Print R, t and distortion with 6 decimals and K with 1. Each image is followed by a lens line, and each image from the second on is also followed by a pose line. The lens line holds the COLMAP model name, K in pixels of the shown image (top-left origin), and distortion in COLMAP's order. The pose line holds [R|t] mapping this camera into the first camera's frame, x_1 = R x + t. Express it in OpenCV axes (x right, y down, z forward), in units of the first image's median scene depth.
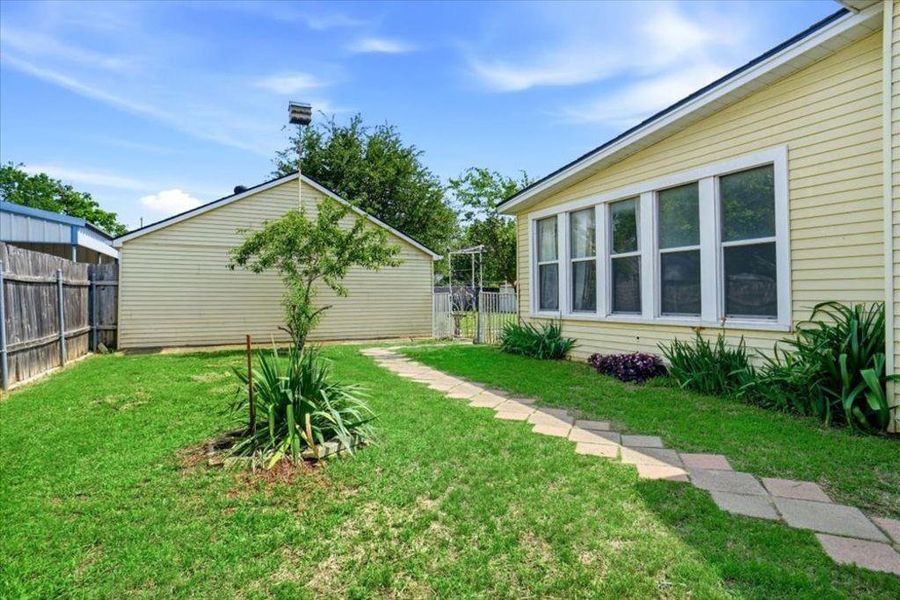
lens RADIAL K [[486.4, 0, 454.5], [0, 486.4, 298.0], [0, 0, 1]] dist [-0.066869, 0.047880]
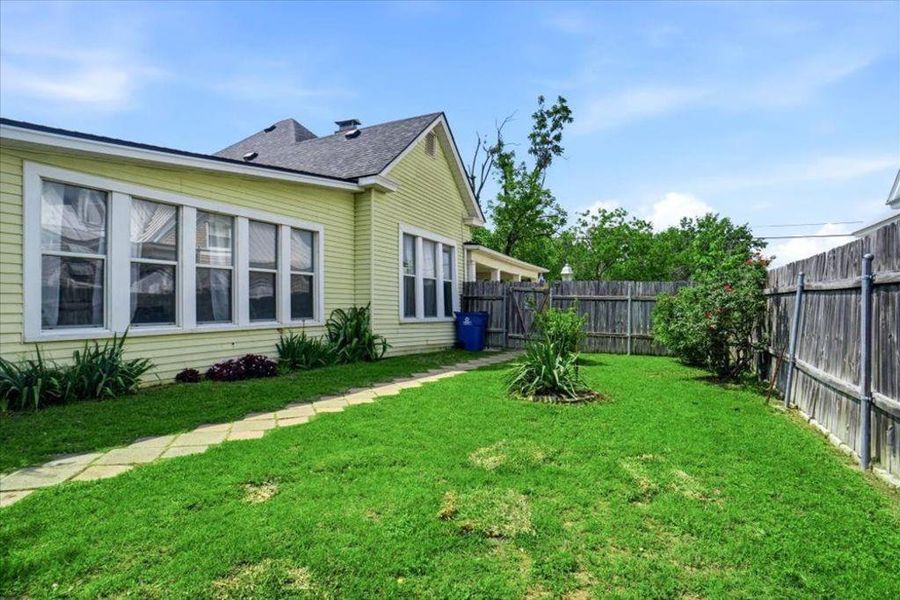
lens RADIAL K [[486.4, 0, 454.5], [0, 486.4, 298.0], [0, 0, 1]] dist [-0.066869, 0.047880]
pose [[-0.649975, 0.009835, 0.759892, -0.860609], [-0.004625, 0.999847, -0.016897, -0.008843], [-0.759941, -0.014497, -0.649830, 1.392291]]
